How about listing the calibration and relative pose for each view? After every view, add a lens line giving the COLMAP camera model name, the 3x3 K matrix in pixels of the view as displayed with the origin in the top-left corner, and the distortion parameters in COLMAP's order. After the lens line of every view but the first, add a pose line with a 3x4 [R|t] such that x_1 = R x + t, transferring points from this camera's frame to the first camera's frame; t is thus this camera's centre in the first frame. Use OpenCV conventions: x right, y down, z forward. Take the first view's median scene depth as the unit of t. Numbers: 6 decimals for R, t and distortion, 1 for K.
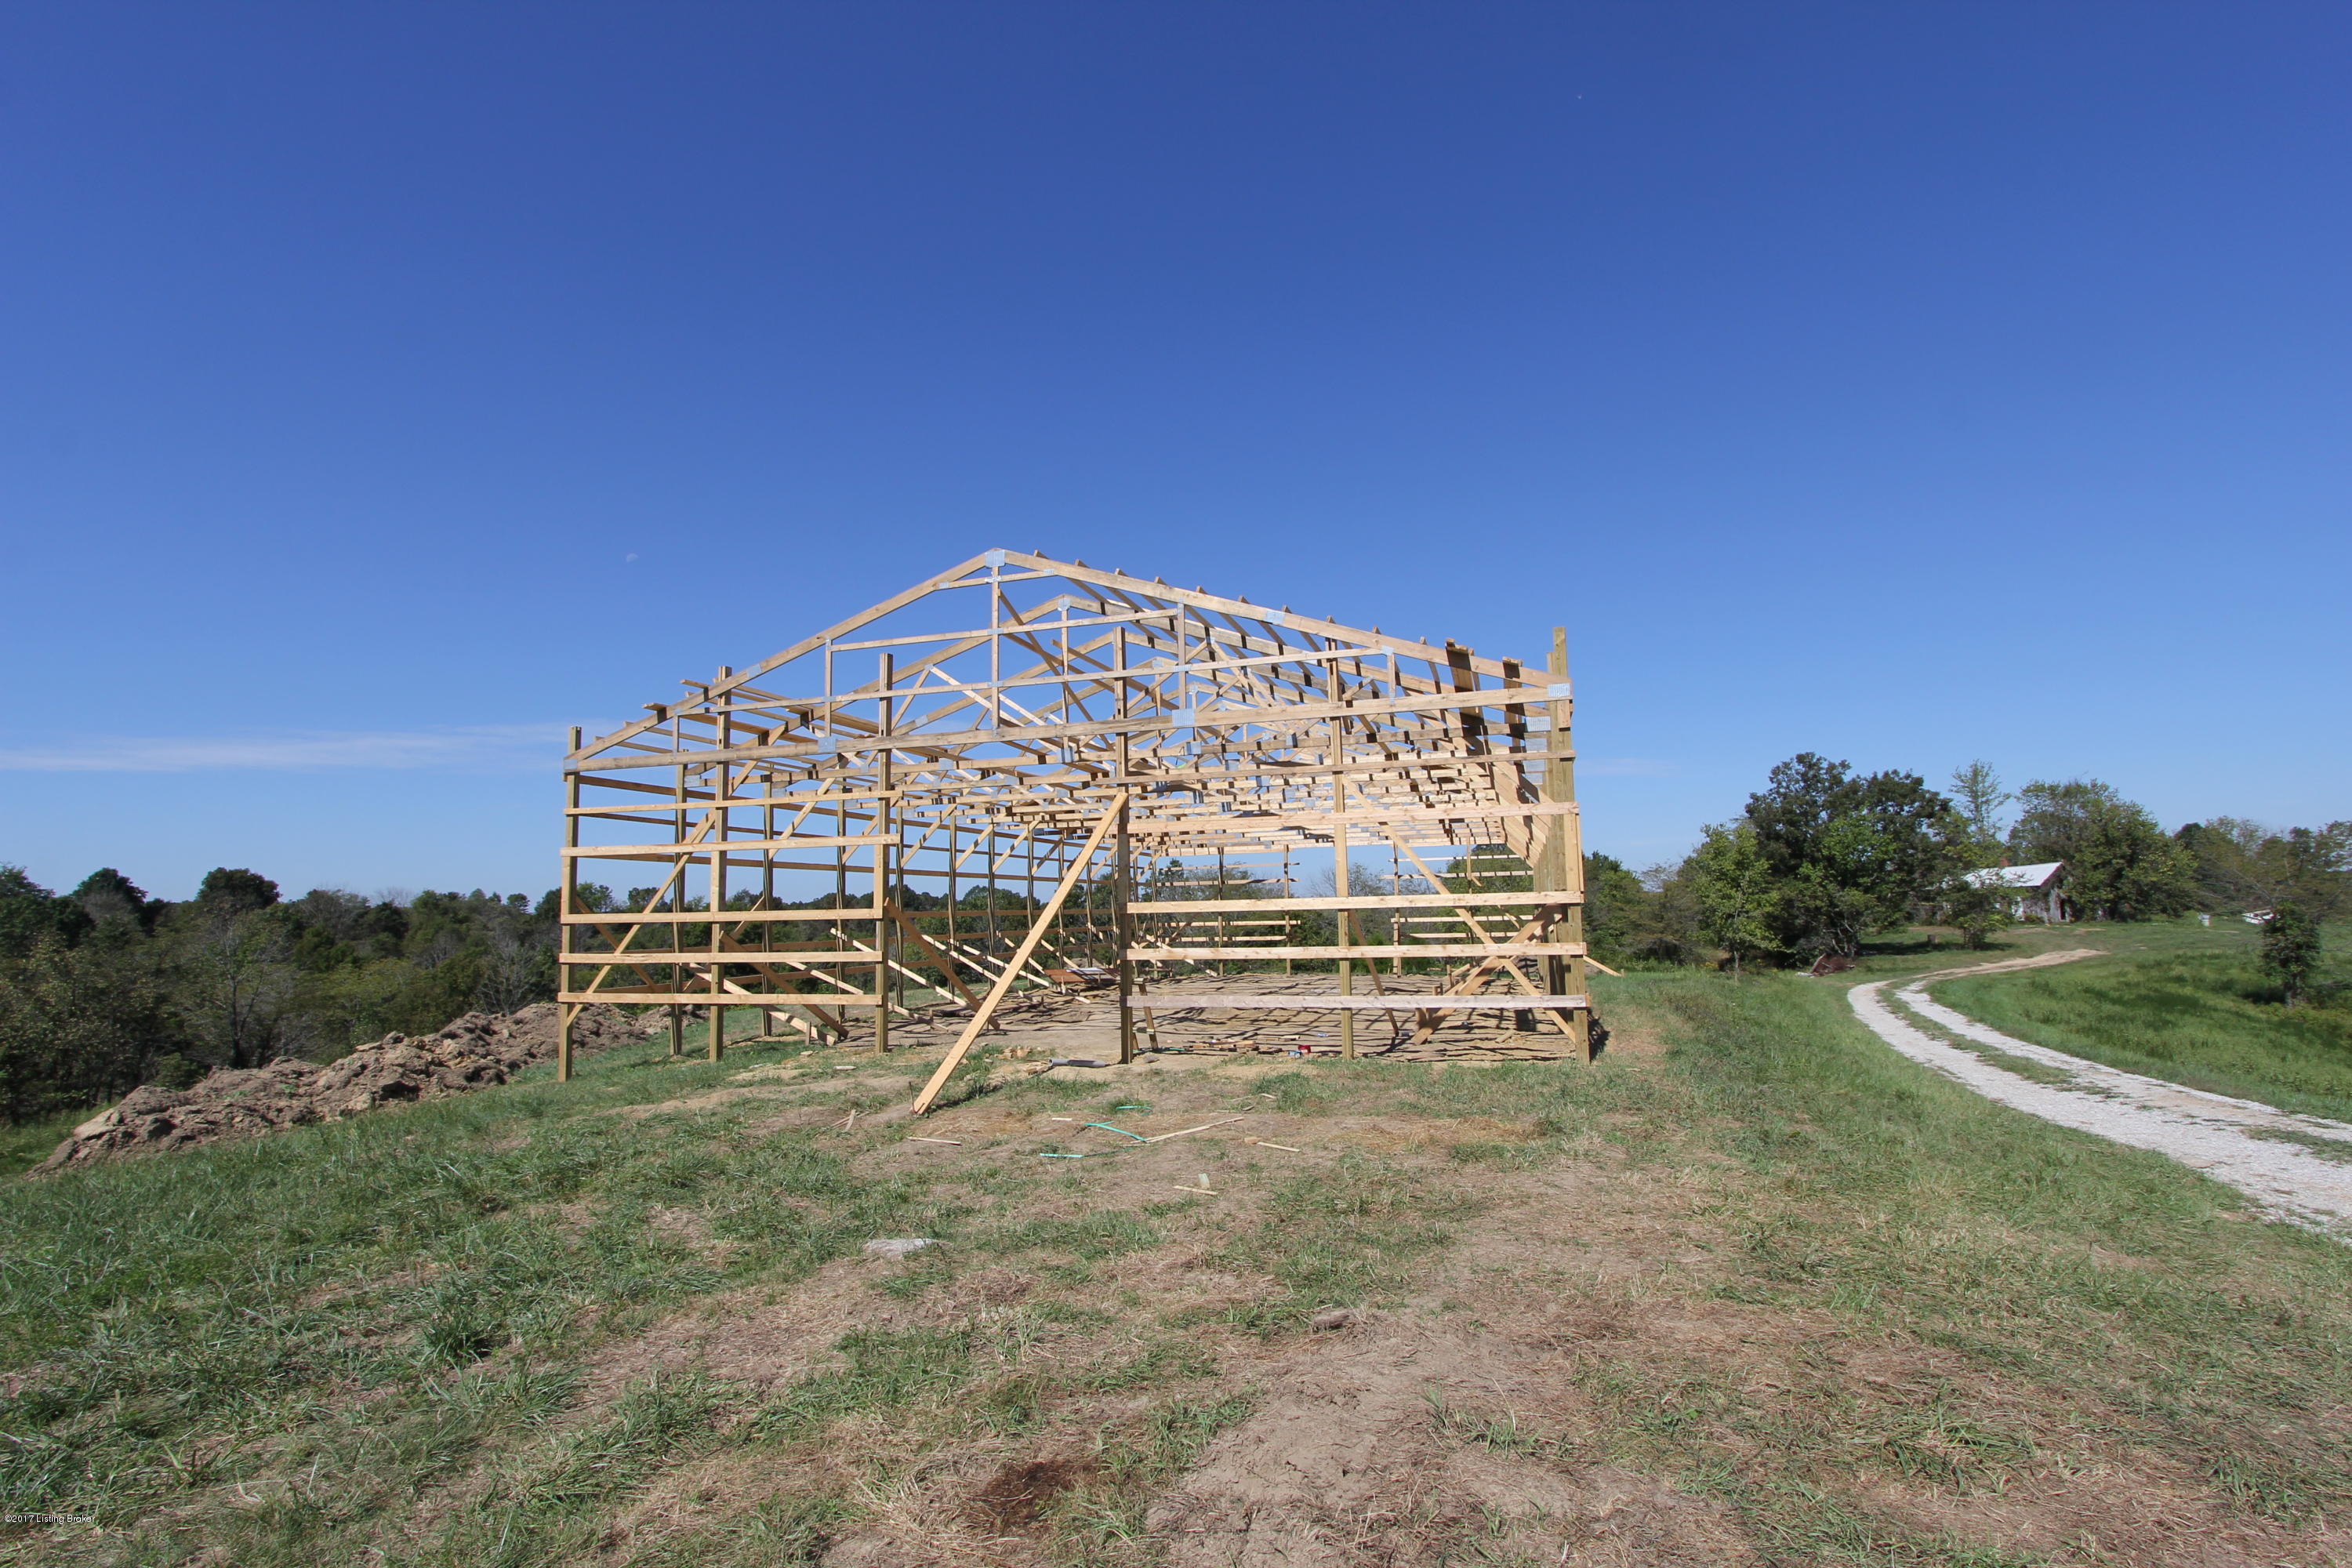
lens RADIAL K [[1095.3, 0, 1188.4], [0, 1095.3, 800.7], [0, 0, 1]] dist [-0.005564, 0.001379]
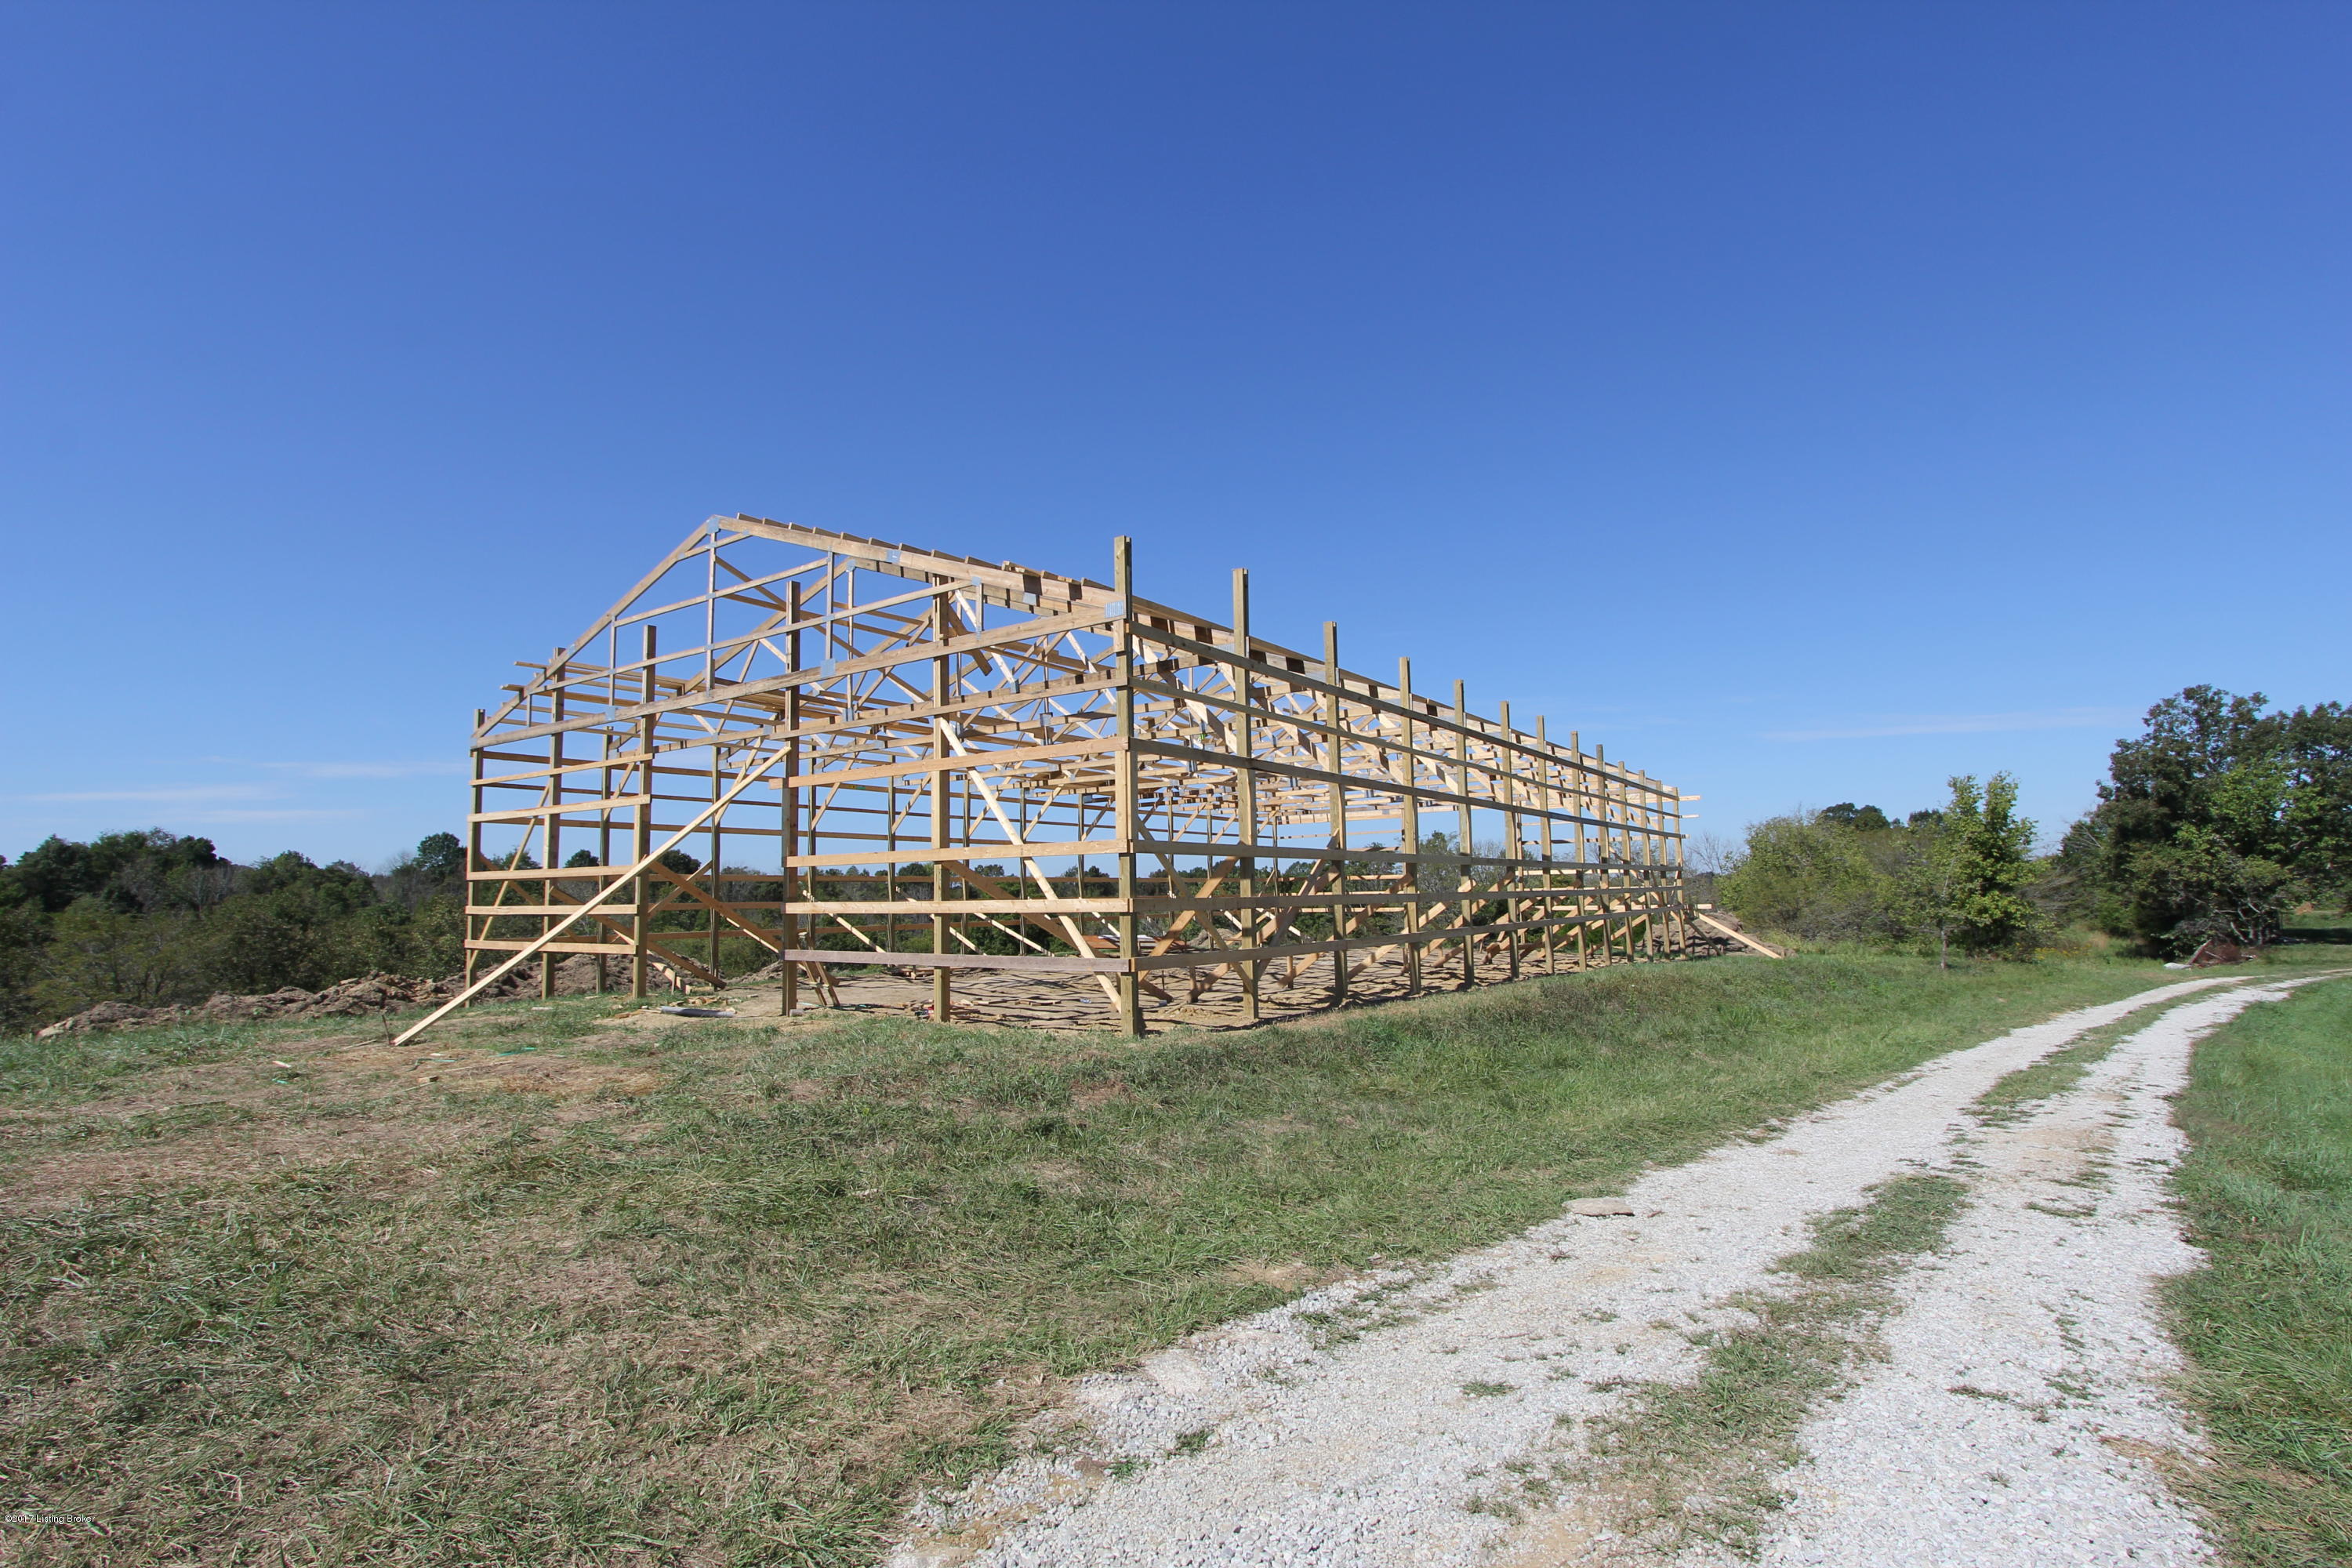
lens RADIAL K [[1095.3, 0, 1178.6], [0, 1095.3, 770.3], [0, 0, 1]] dist [-0.005564, 0.001379]
pose [[0.952727, -0.028170, -0.302520, 0.317609], [0.026267, 0.999601, -0.010359, 0.018890], [0.302691, 0.001923, 0.953087, 0.087531]]
